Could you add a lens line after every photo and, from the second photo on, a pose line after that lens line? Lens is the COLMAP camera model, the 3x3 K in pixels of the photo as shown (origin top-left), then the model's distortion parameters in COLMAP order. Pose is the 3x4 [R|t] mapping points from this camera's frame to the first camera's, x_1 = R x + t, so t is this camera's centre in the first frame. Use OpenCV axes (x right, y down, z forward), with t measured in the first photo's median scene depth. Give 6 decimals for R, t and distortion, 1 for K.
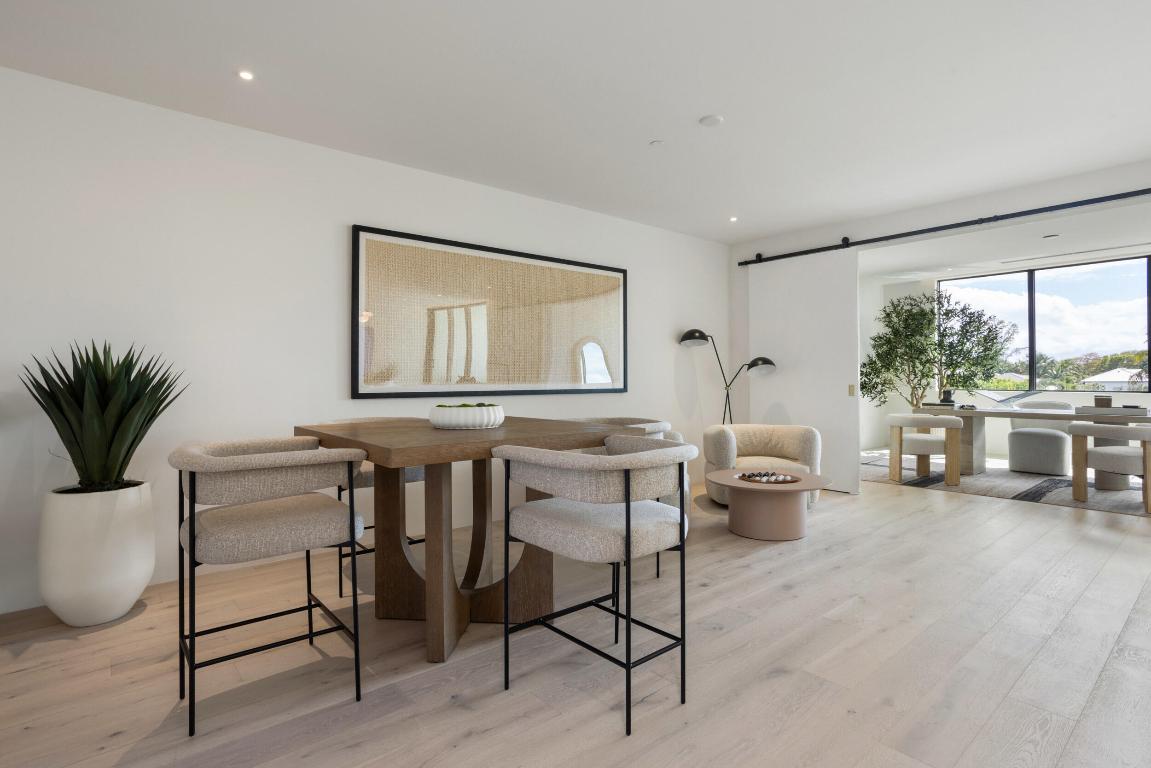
lens RADIAL K [[567.2, 0, 574.2], [0, 567.2, 381.0], [0, 0, 1]] dist [-0.000869, 0.000404]
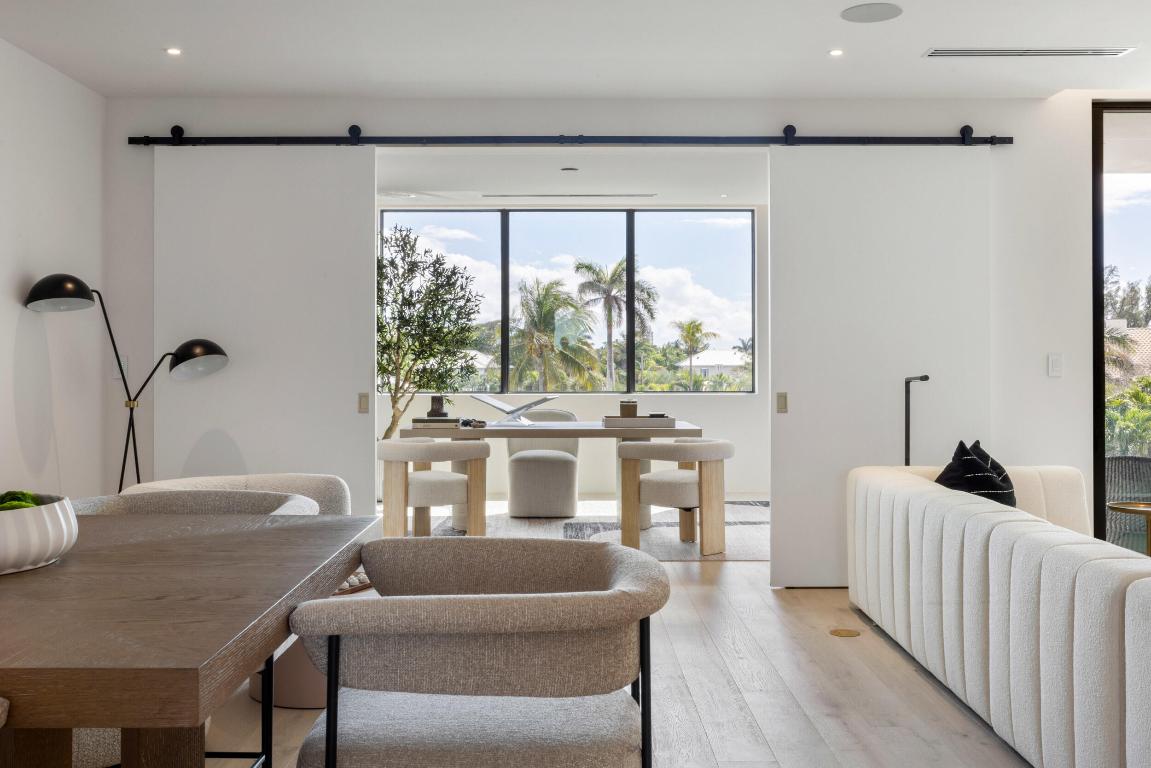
lens RADIAL K [[1133.4, 0, 576.7], [0, 1133.4, 382.6], [0, 0, 1]] dist [-0.064071, 0.000000]
pose [[0.635682, -0.012330, 0.771852, -0.202682], [0.002800, 0.999903, 0.013667, -0.016147], [-0.771946, -0.006527, 0.635655, 0.120872]]
